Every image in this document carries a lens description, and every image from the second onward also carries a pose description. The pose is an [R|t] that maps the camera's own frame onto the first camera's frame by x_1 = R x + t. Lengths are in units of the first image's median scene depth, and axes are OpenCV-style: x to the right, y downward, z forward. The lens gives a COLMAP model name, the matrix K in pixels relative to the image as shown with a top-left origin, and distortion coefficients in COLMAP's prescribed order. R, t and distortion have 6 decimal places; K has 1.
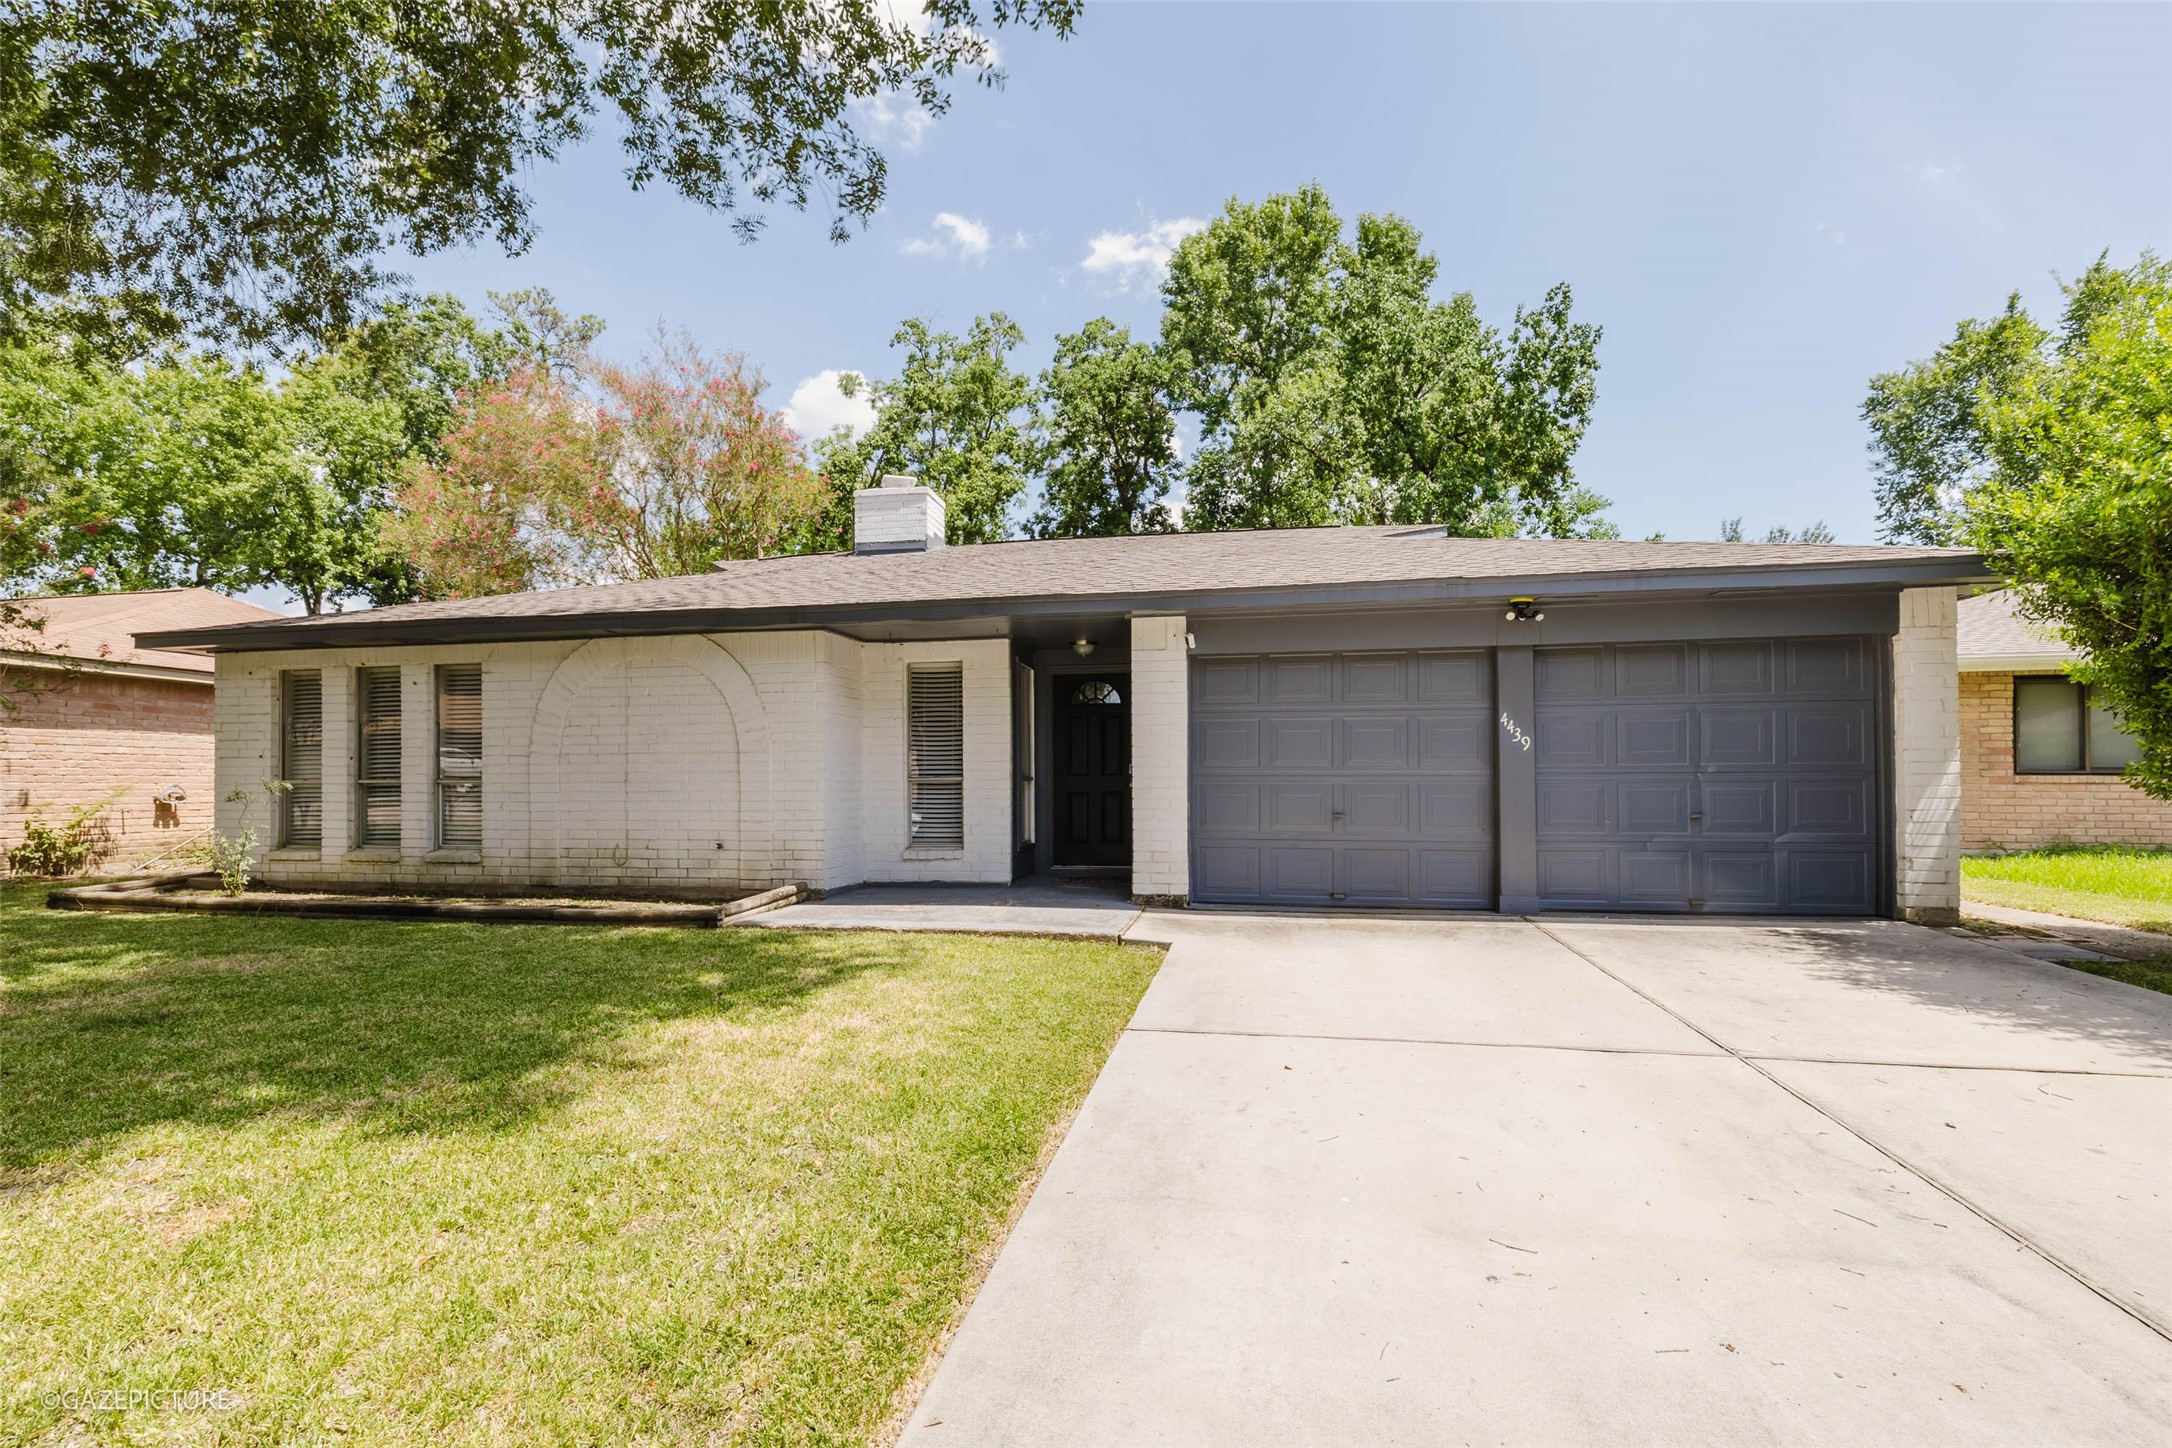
lens RADIAL K [[928.0, 0, 1032.7], [0, 928.0, 780.9], [0, 0, 1]] dist [0.008227, 0.000419]
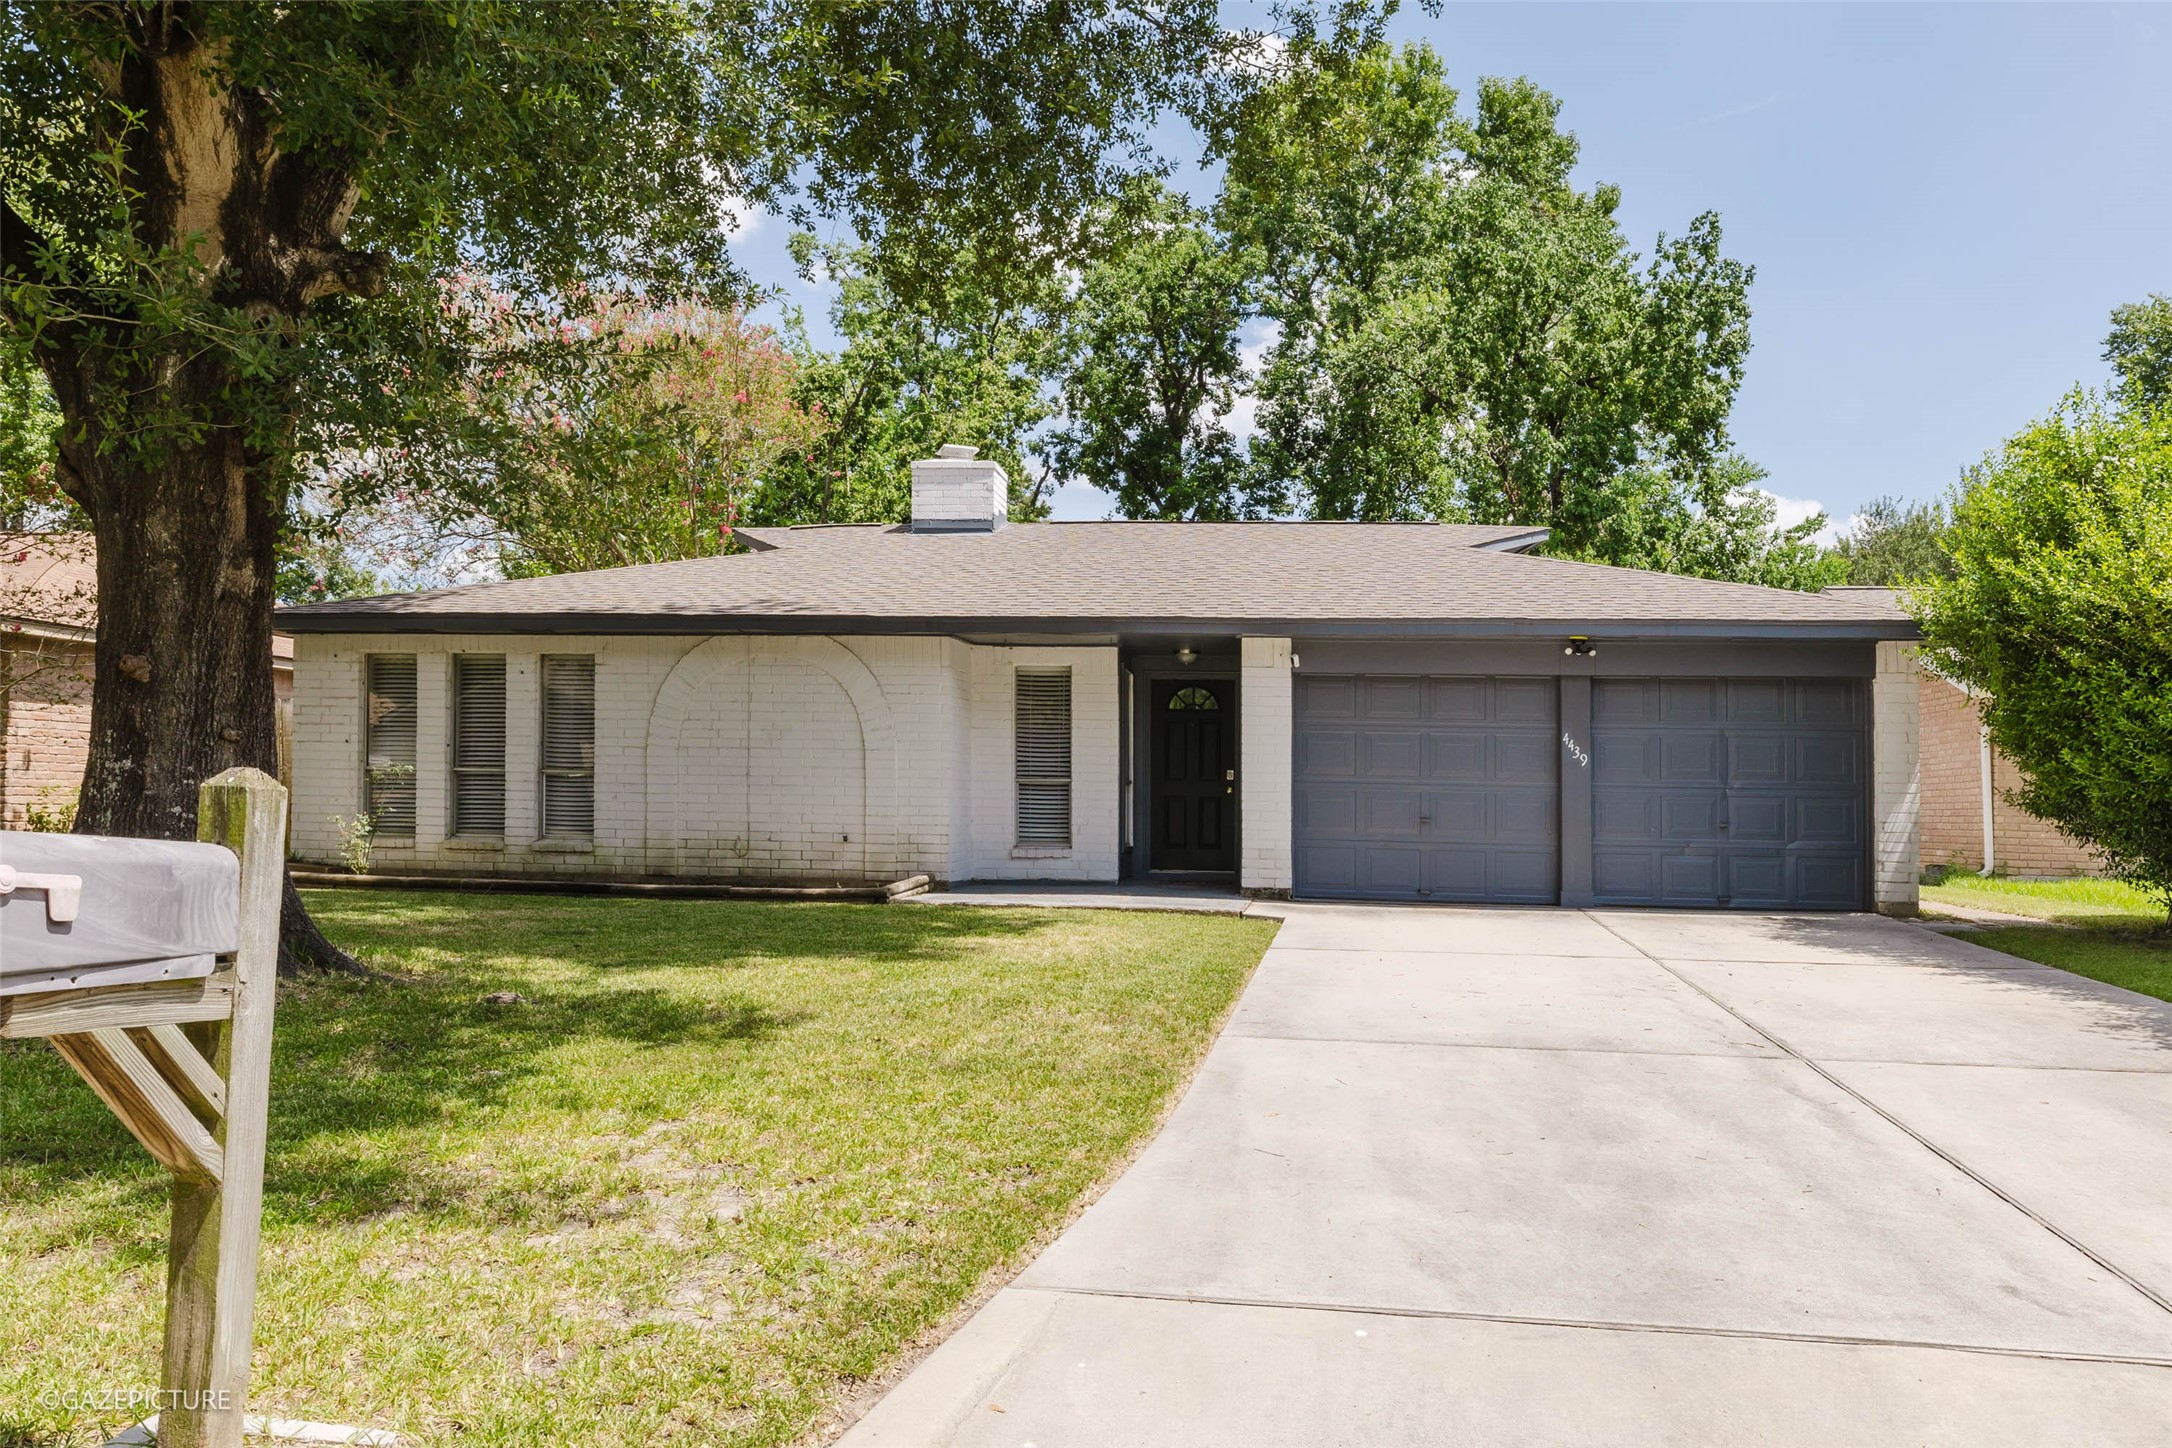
lens RADIAL K [[1434.4, 0, 1086.0], [0, 1434.4, 724.0], [0, 0, 1]] dist [-0.000549, 0.003790]
pose [[0.997693, 0.026045, 0.062698, -0.102854], [-0.022833, 0.998417, -0.051411, 0.010762], [-0.063938, 0.049860, 0.996708, -0.380403]]
